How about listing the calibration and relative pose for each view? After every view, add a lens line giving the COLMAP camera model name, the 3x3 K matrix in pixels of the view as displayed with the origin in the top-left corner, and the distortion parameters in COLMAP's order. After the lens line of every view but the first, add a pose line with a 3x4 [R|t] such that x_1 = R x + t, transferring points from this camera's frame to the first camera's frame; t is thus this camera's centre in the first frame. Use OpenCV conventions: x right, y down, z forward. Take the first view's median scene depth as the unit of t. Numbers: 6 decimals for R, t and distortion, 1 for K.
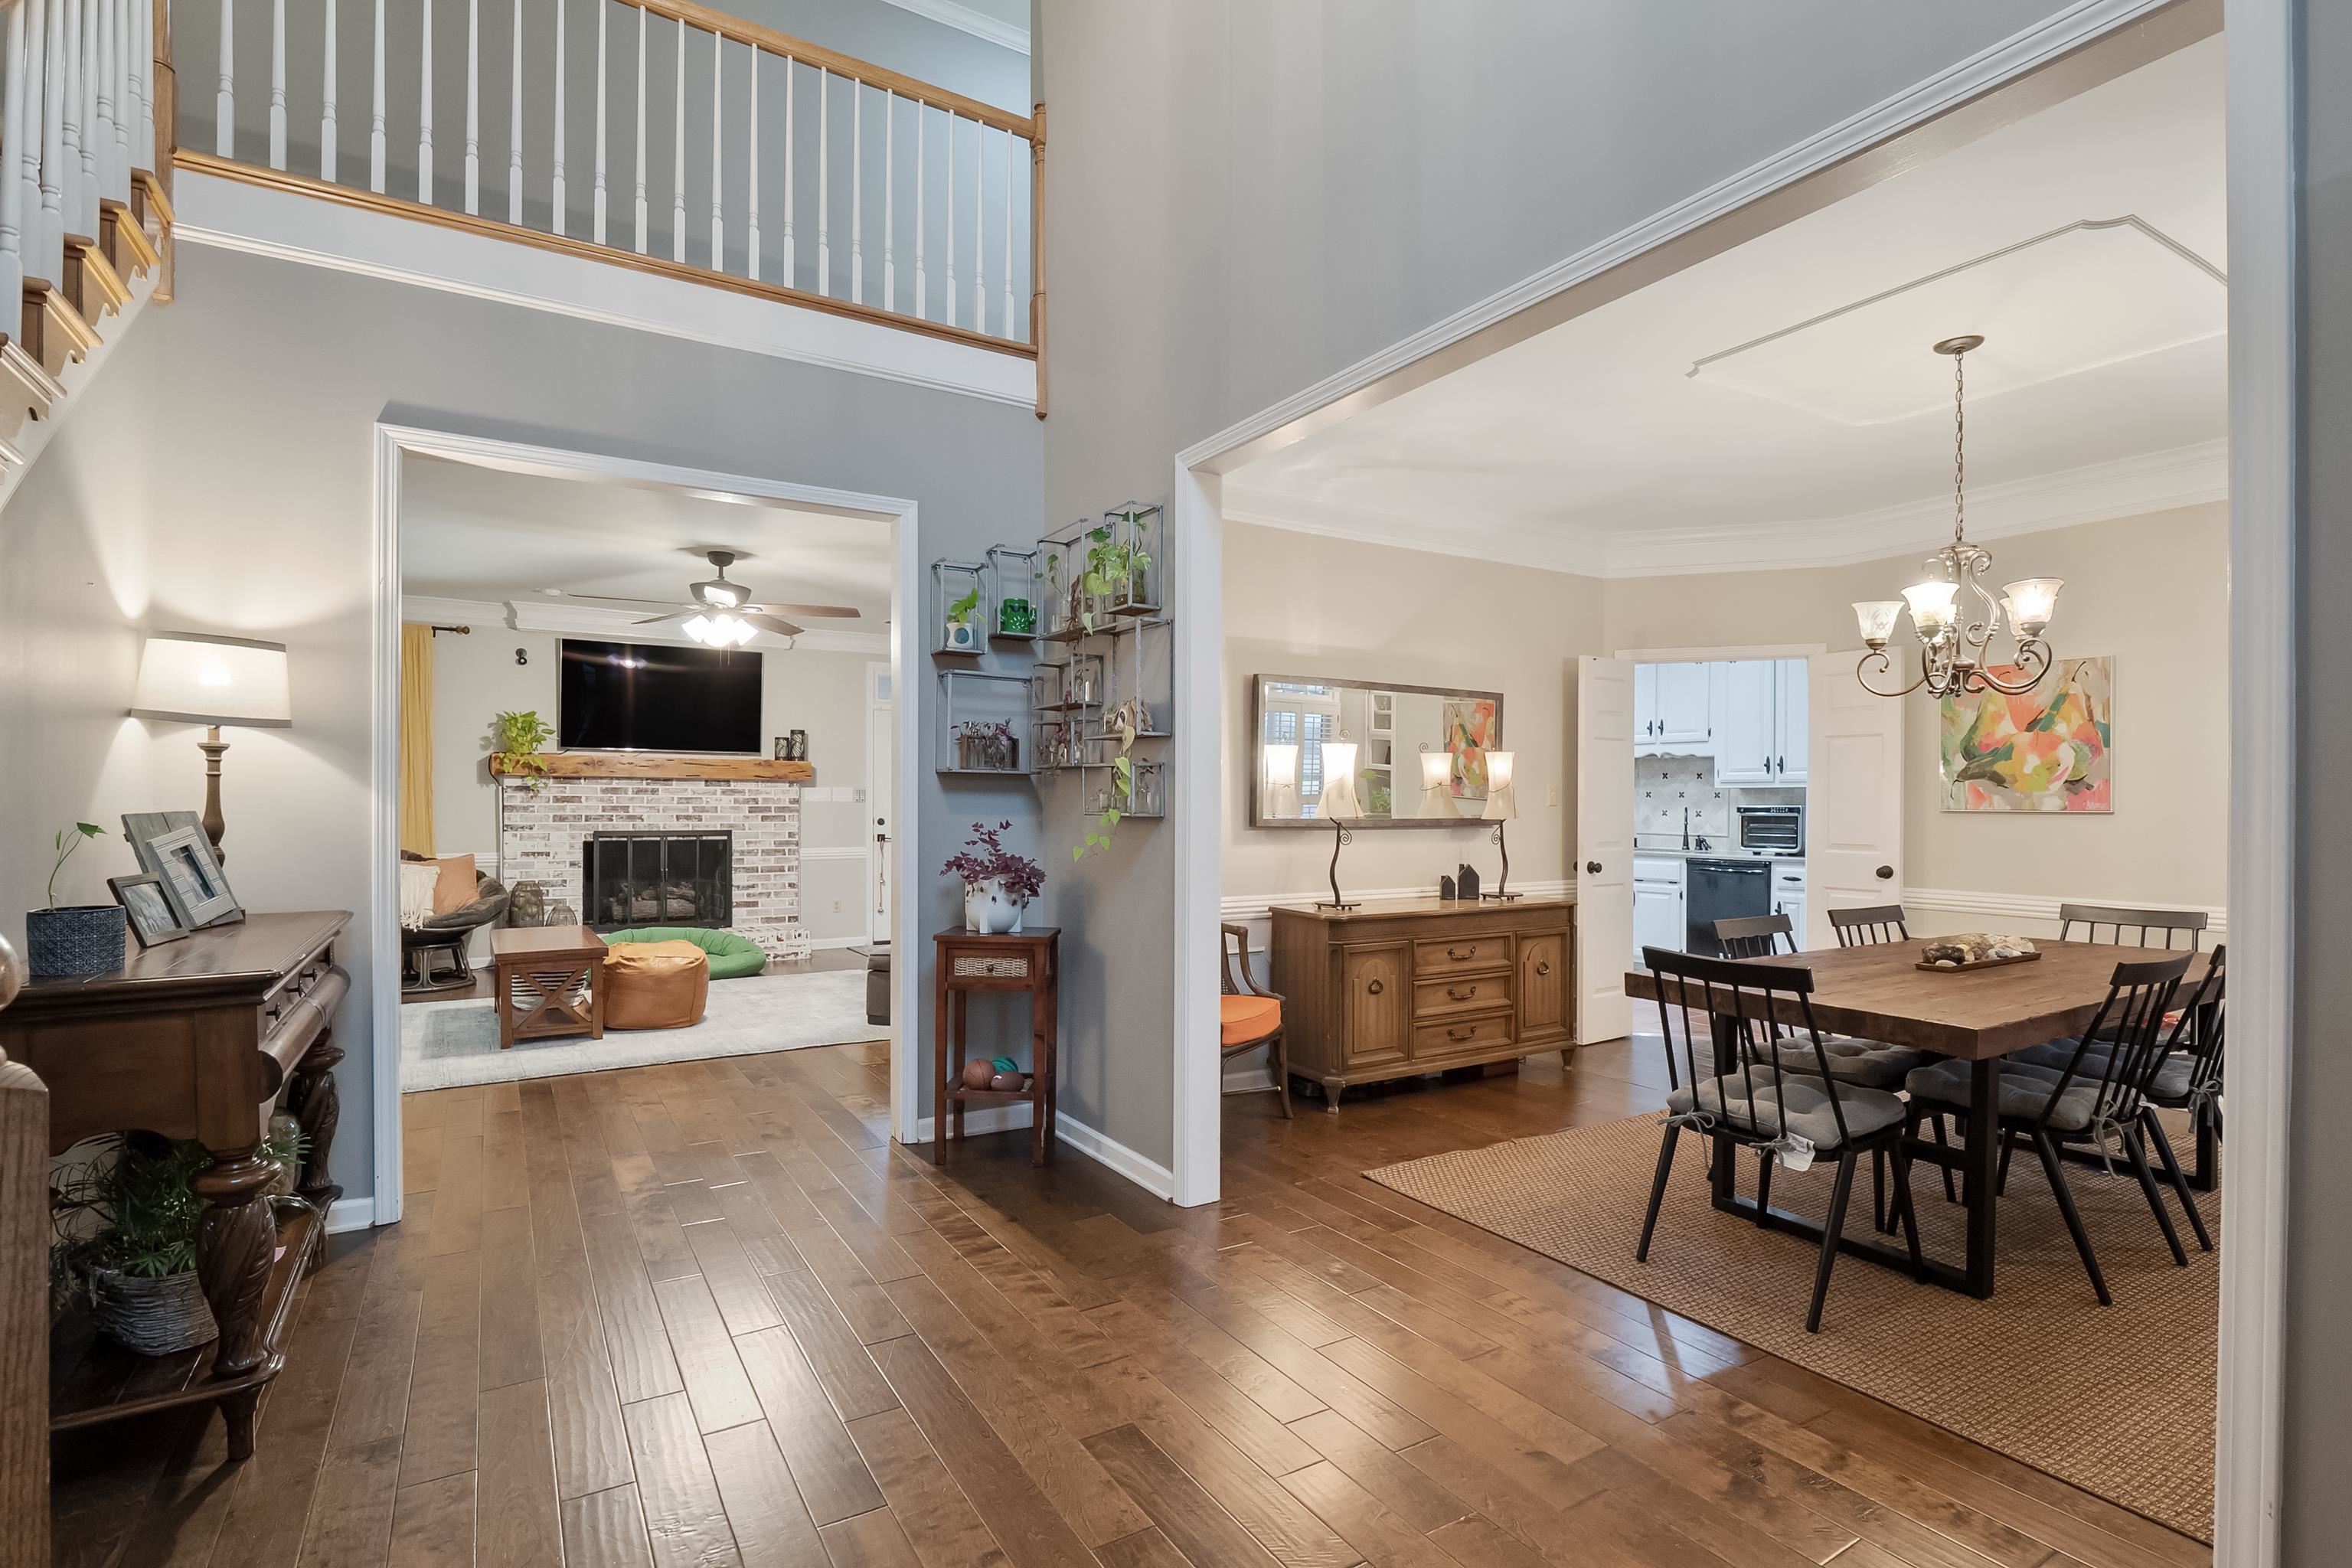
lens RADIAL K [[1119.7, 0, 1181.1], [0, 1119.7, 807.2], [0, 0, 1]] dist [-0.014101, 0.000441]
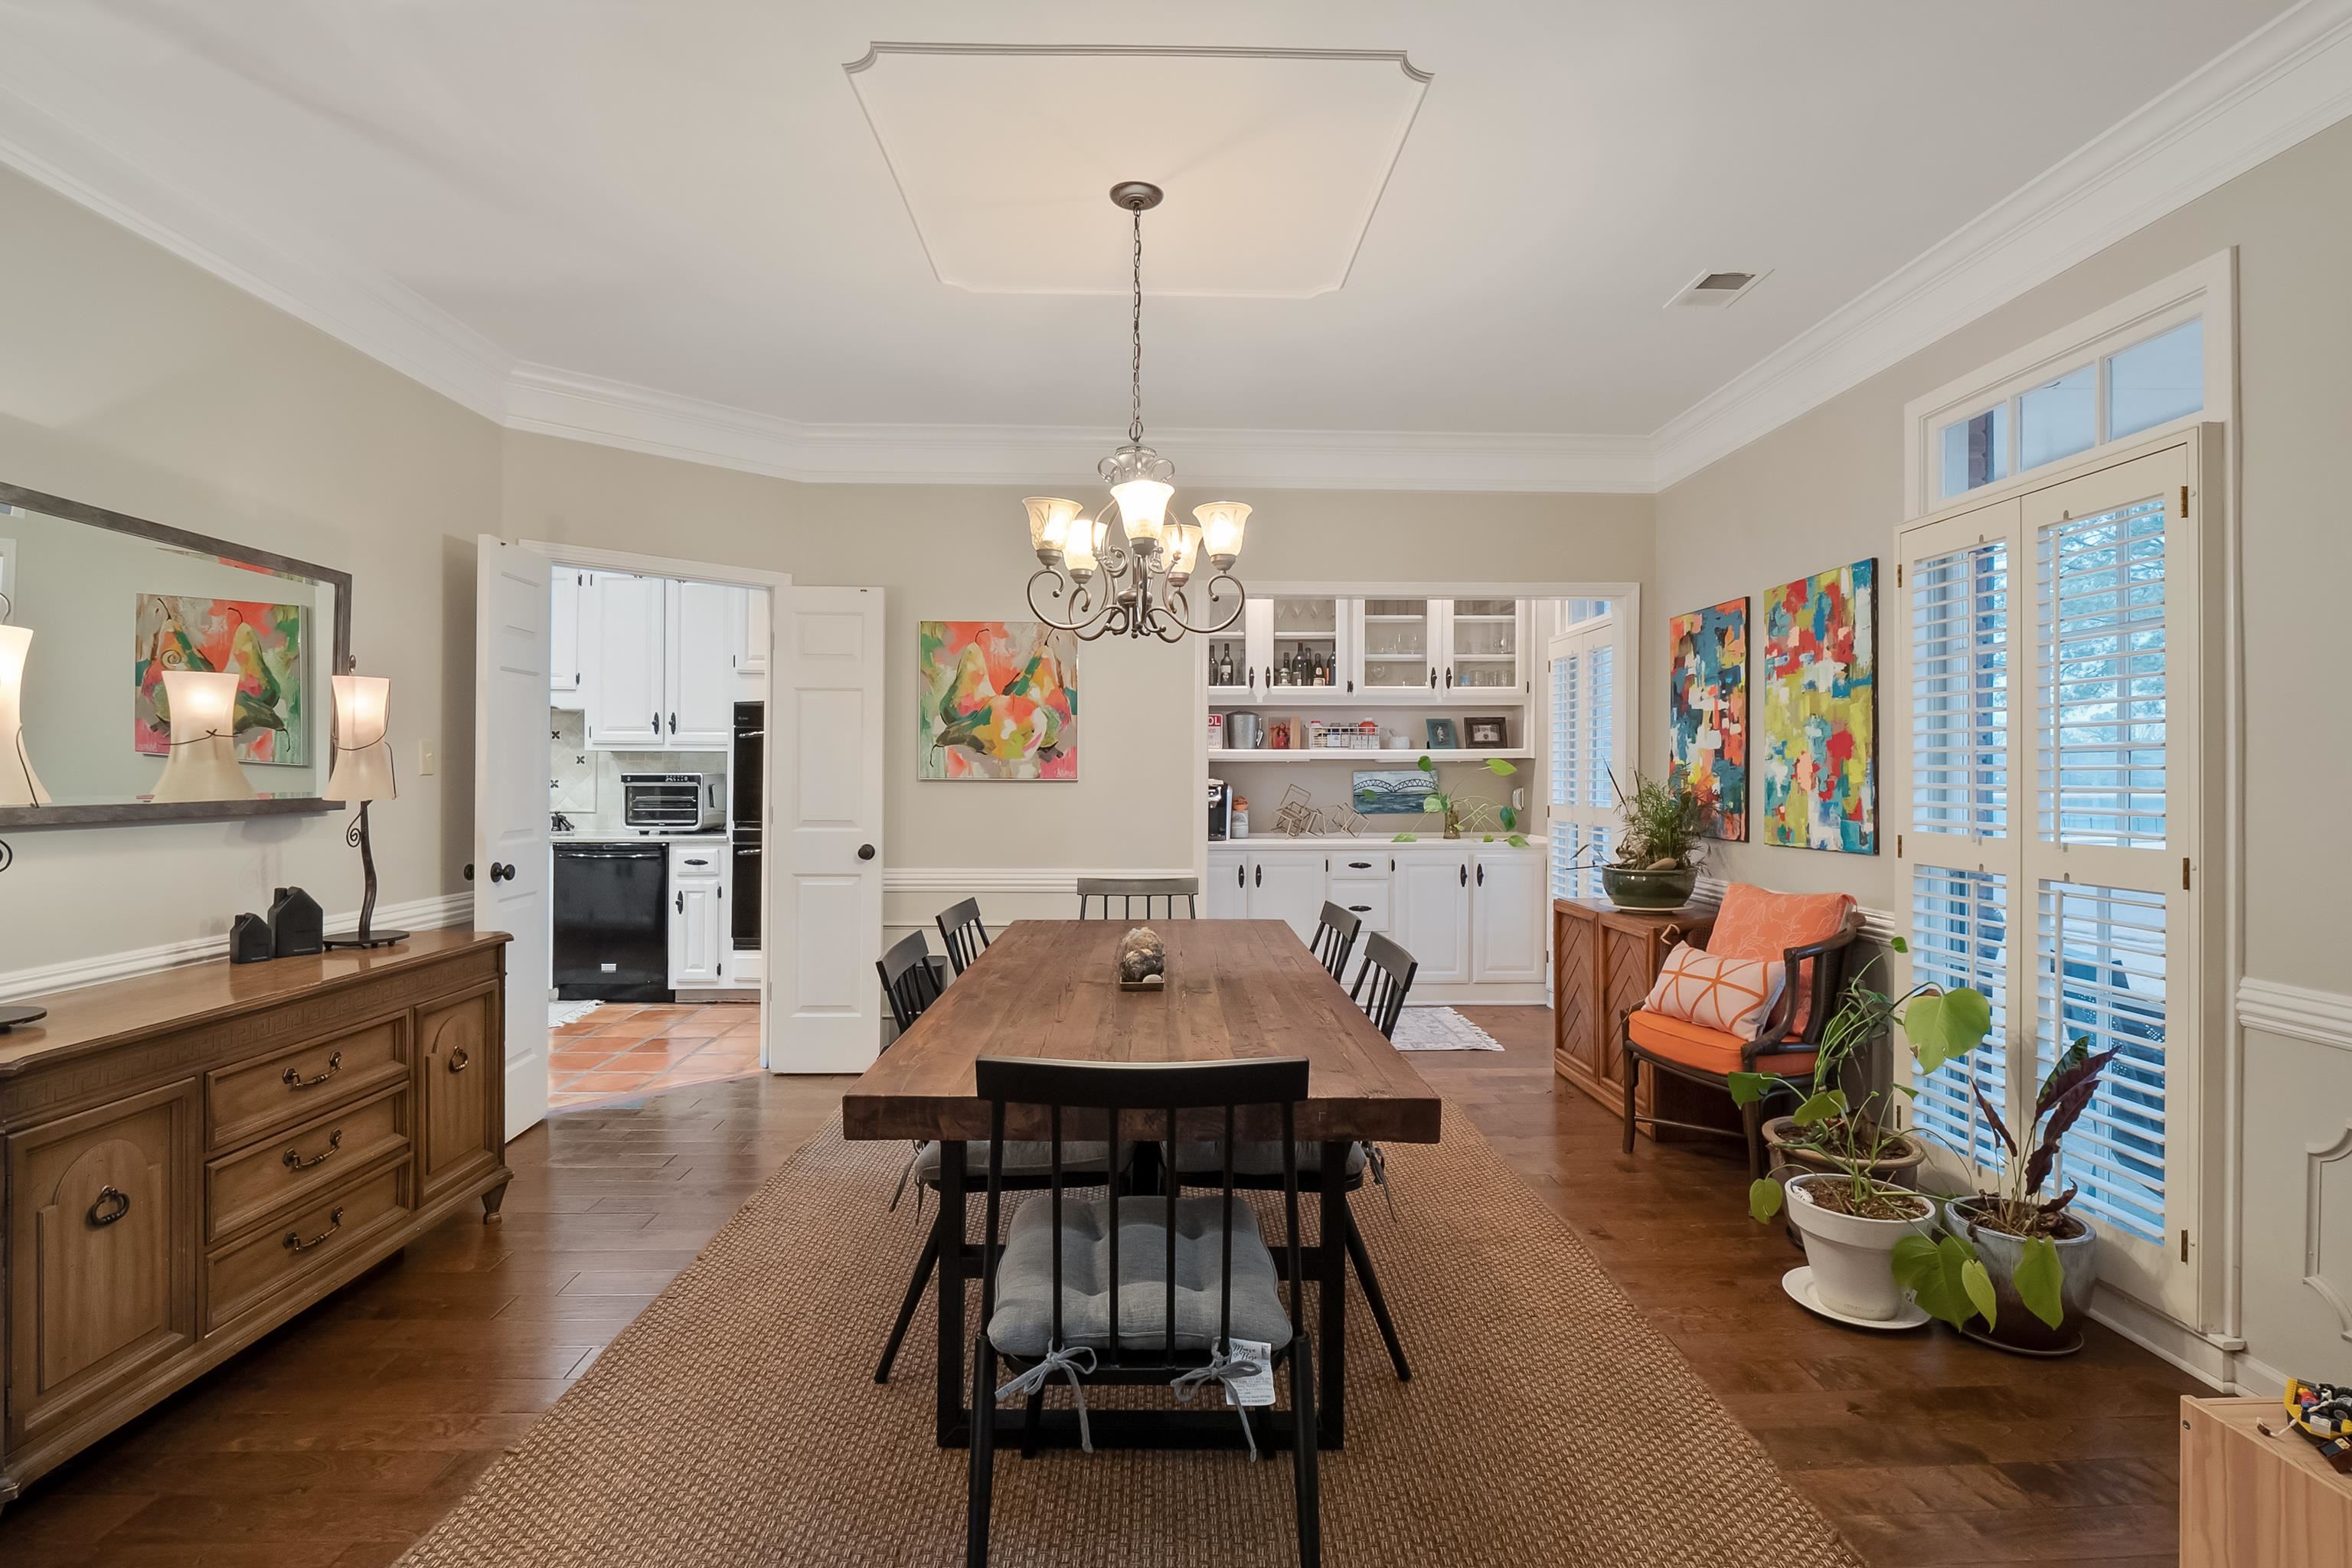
lens RADIAL K [[1119.7, 0, 1167.6], [0, 1119.7, 770.1], [0, 0, 1]] dist [-0.014101, 0.000441]
pose [[0.500024, 0.001916, 0.866009, 0.013305], [0.000655, 0.999996, -0.002591, -0.001969], [-0.866011, 0.001863, 0.500021, 0.409991]]
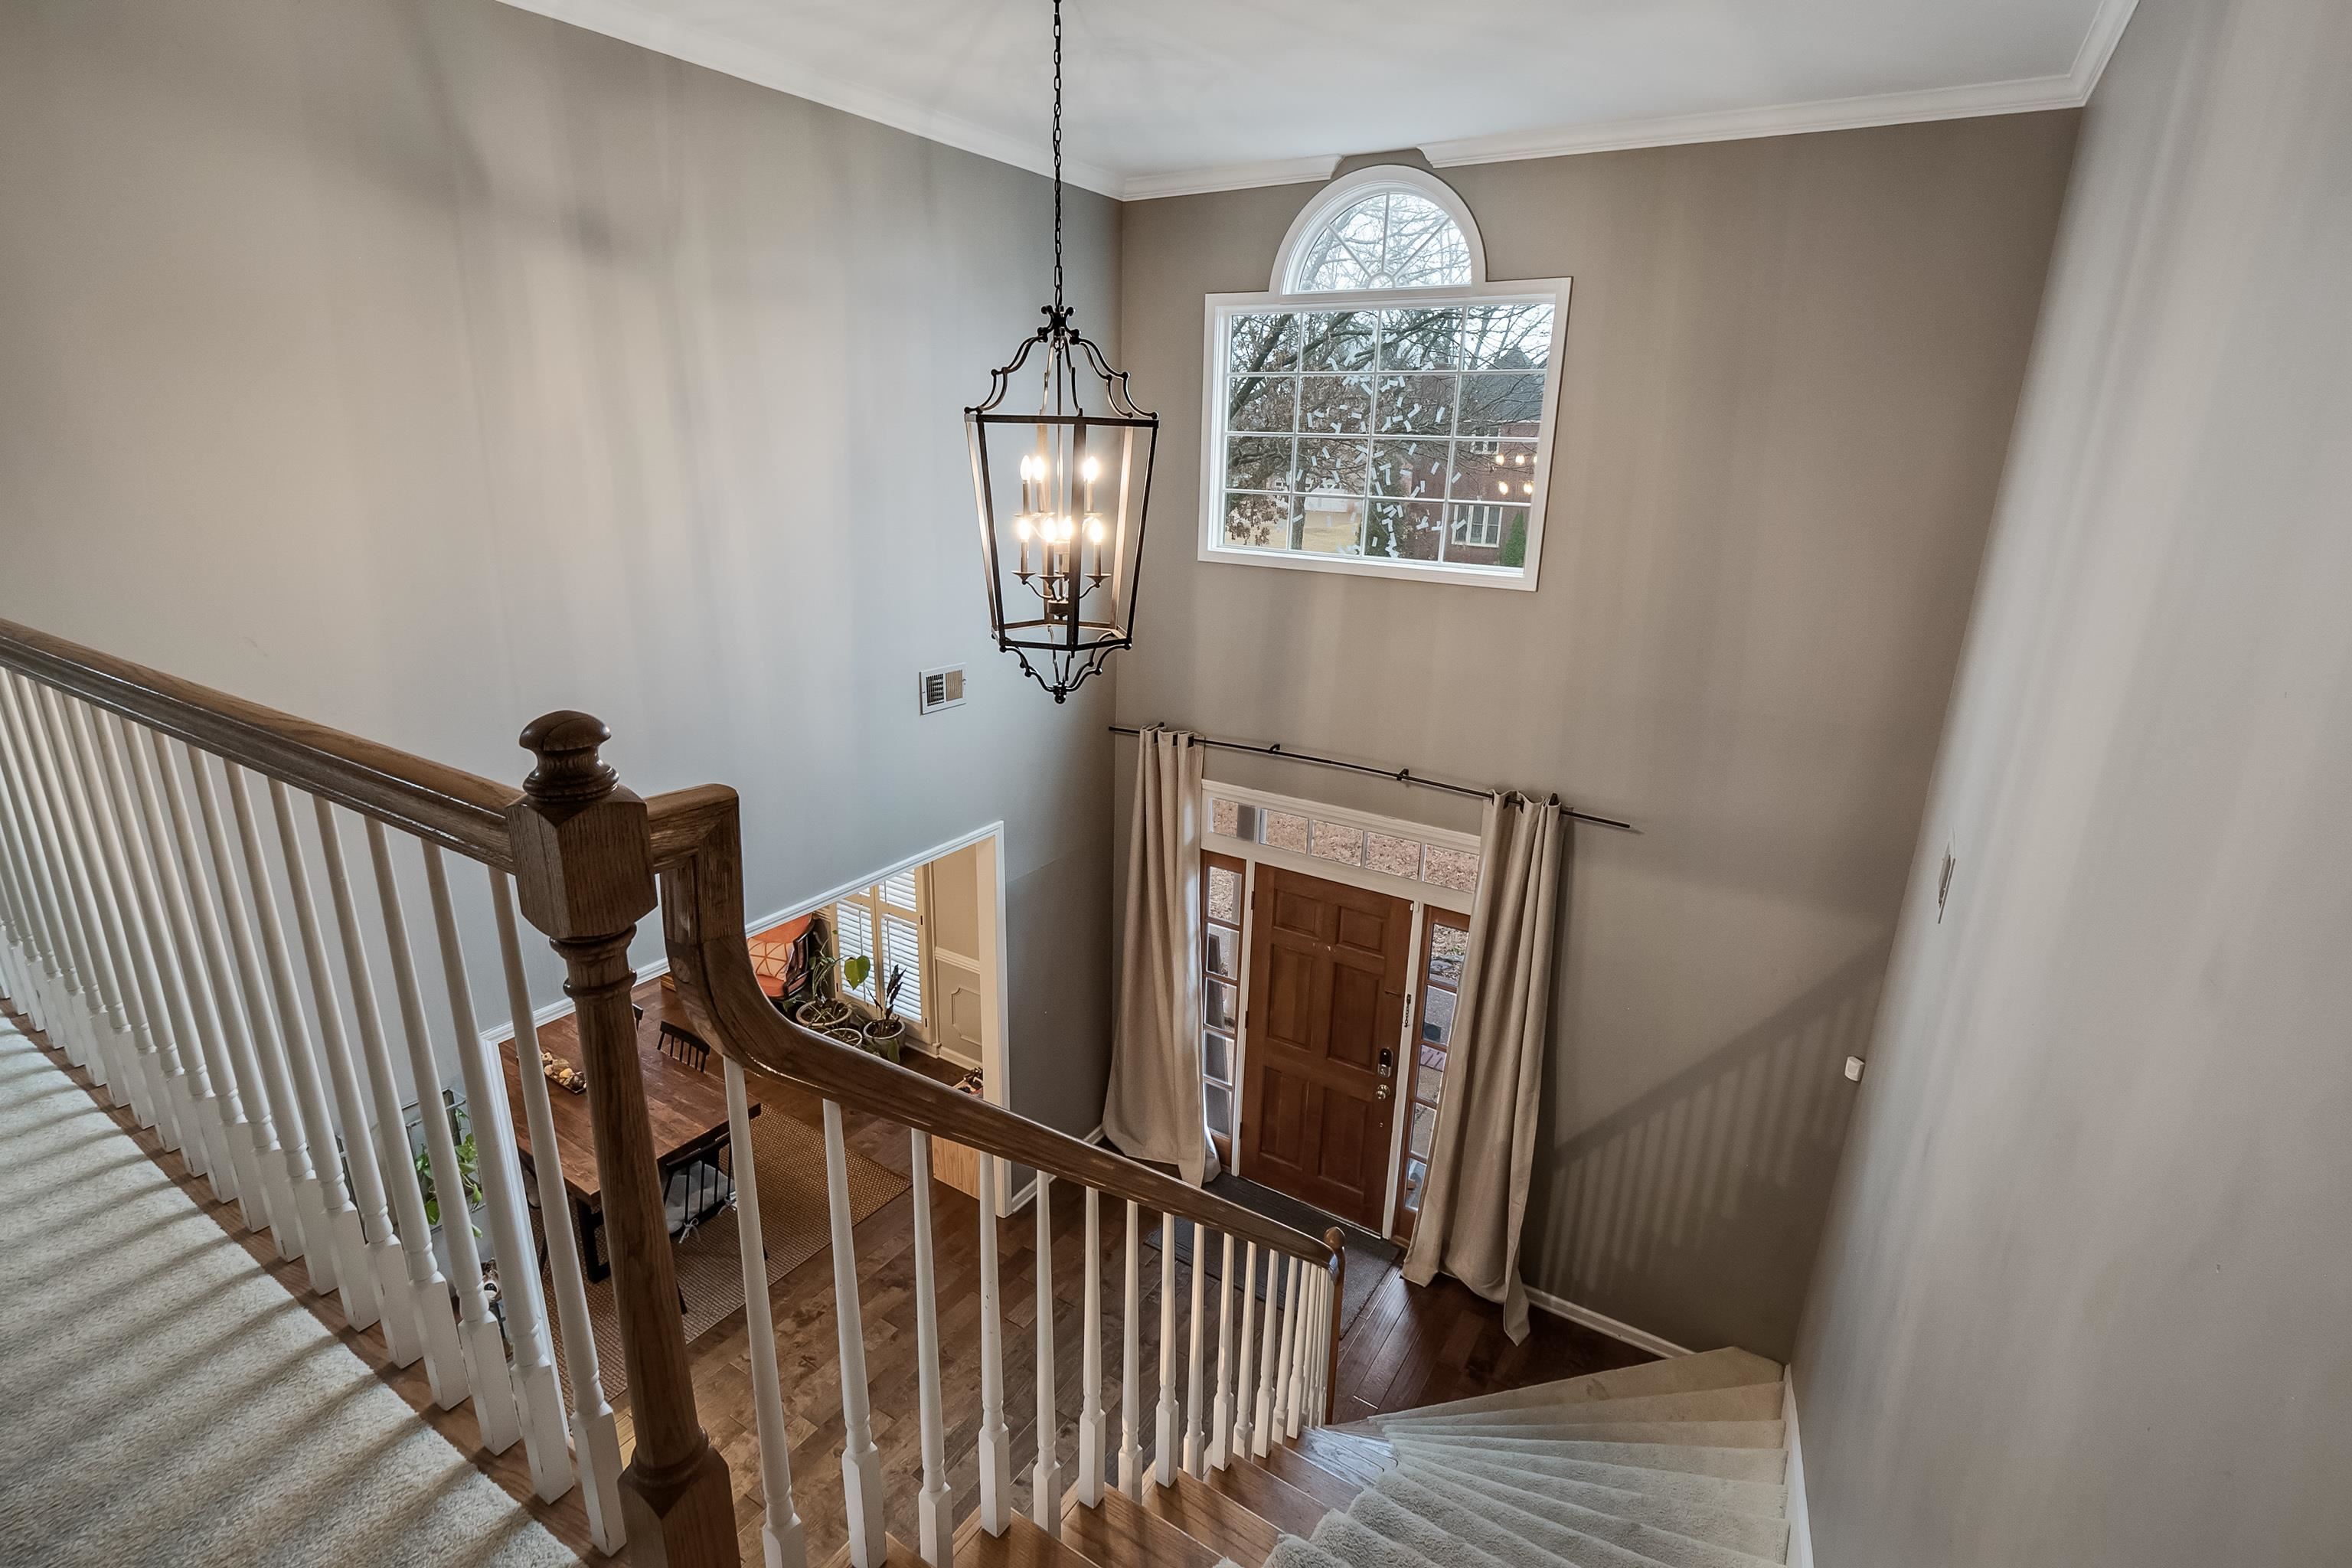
lens RADIAL K [[1119.7, 0, 1176.6], [0, 1119.7, 793.6], [0, 0, 1]] dist [-0.014101, 0.000441]
pose [[-0.441198, -0.292706, 0.848332, -0.734044], [-0.029635, 0.949549, 0.312217, -0.587110], [-0.896920, 0.112609, -0.427613, 0.584327]]
